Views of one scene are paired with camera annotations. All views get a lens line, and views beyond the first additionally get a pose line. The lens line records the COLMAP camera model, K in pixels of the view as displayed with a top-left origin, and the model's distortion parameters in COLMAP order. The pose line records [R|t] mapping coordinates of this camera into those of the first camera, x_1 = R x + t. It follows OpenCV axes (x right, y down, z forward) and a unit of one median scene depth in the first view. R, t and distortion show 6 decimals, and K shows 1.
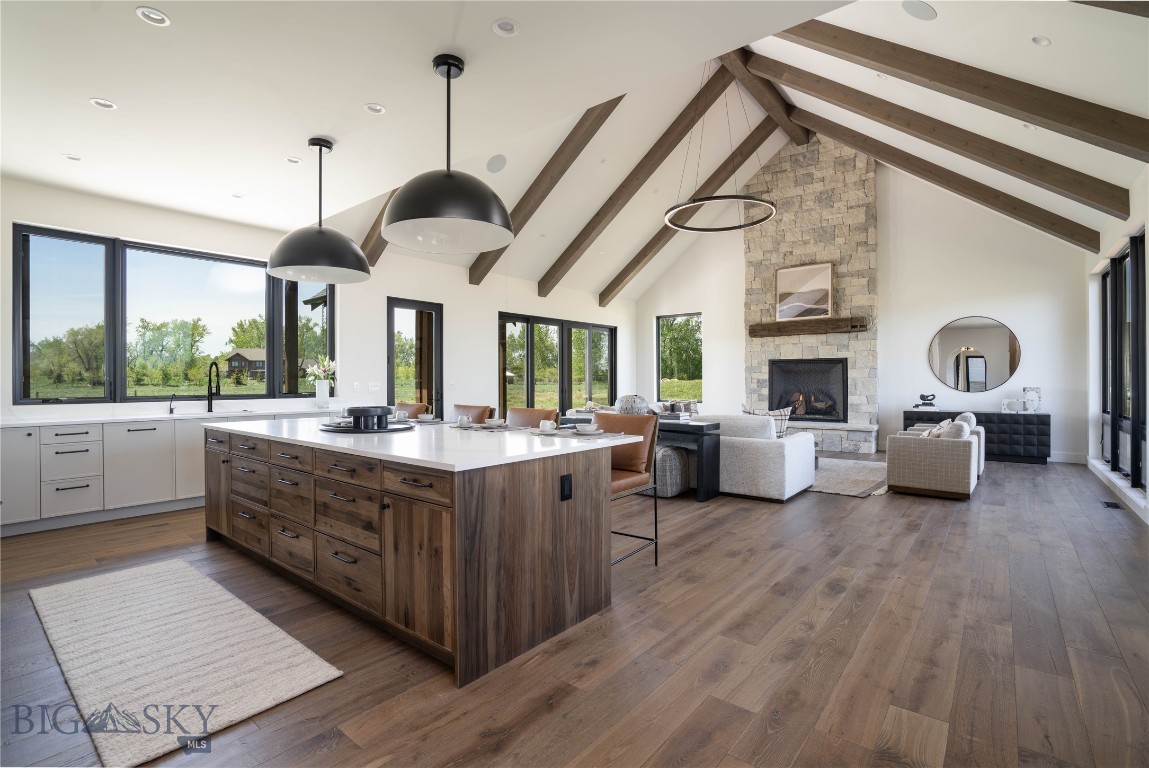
lens RADIAL K [[530.8, 0, 574.5], [0, 530.8, 384.0], [0, 0, 1]] dist [-0.040601, 0.000711]
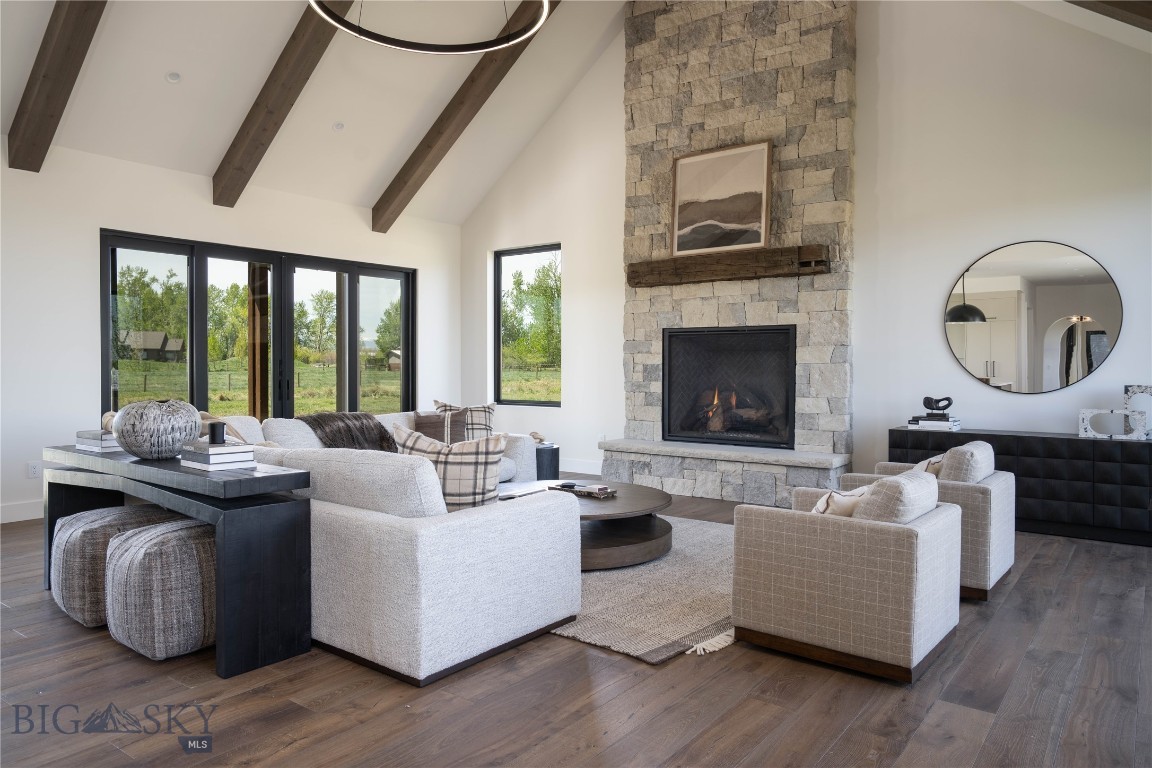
lens RADIAL K [[750.2, 0, 576.0], [0, 750.2, 384.0], [0, 0, 1]] dist [-0.004148, -0.003732]
pose [[0.999710, 0.005731, 0.023382, 0.285115], [-0.006152, 0.999820, 0.017969, -0.003270], [-0.023275, -0.018108, 0.999565, 0.259809]]
